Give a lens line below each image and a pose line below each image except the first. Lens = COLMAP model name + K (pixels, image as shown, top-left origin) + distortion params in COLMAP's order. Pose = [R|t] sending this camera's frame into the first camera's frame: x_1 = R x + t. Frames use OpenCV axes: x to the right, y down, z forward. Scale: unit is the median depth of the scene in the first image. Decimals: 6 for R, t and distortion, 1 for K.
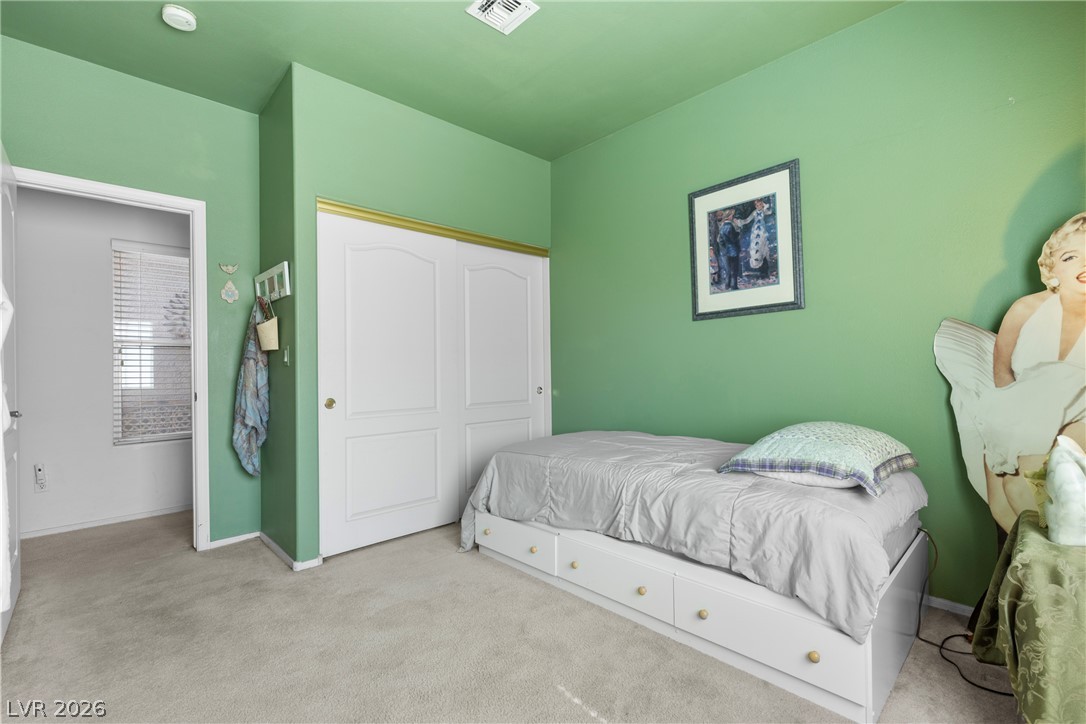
lens RADIAL K [[490.5, 0, 546.1], [0, 490.5, 362.5], [0, 0, 1]] dist [0.010899, -0.003884]
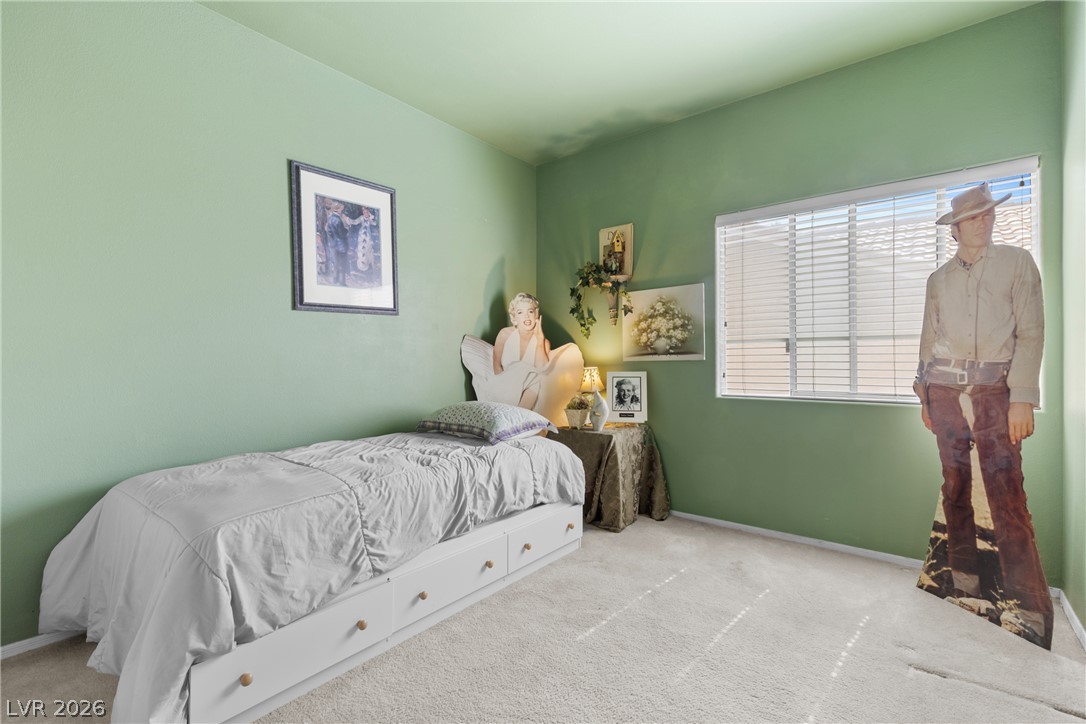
lens RADIAL K [[490.5, 0, 550.4], [0, 490.5, 360.5], [0, 0, 1]] dist [0.010899, -0.003884]
pose [[-0.142727, 0.012445, 0.989684, -0.694263], [-0.003609, 0.999908, -0.013094, 0.014929], [-0.989755, -0.005440, -0.142669, 0.770672]]
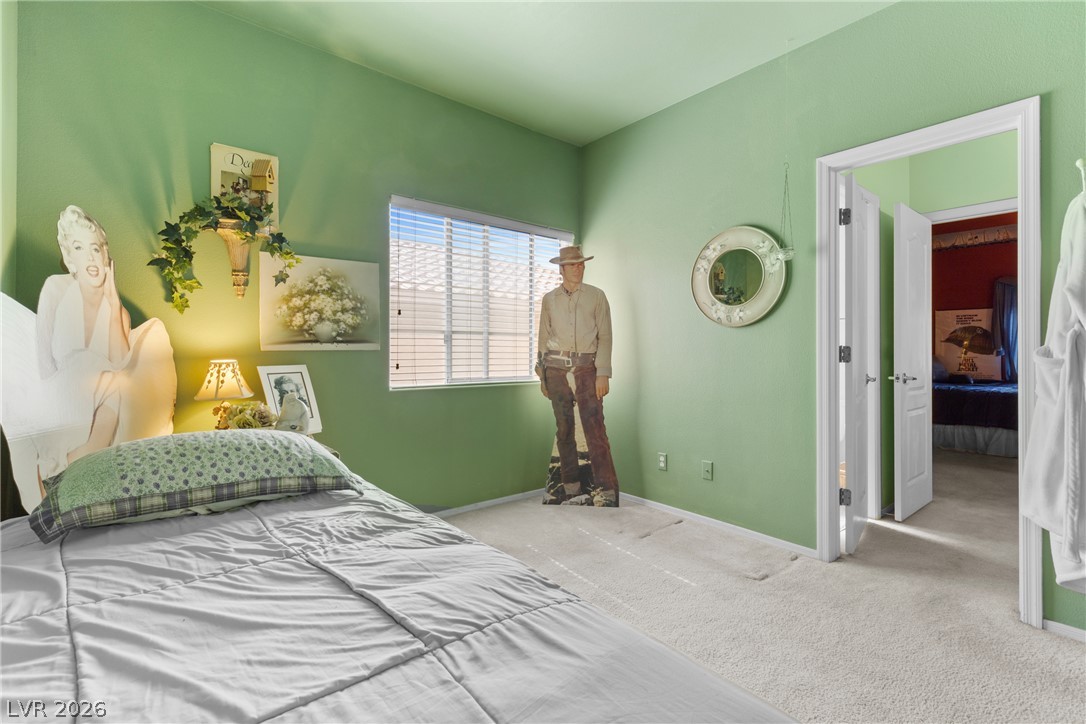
lens RADIAL K [[490.5, 0, 547.5], [0, 490.5, 352.7], [0, 0, 1]] dist [0.010899, -0.003884]
pose [[-0.998899, 0.005916, 0.046530, 0.030749], [0.005678, 0.999970, -0.005231, 0.010368], [-0.046559, -0.004961, -0.998903, 1.294944]]
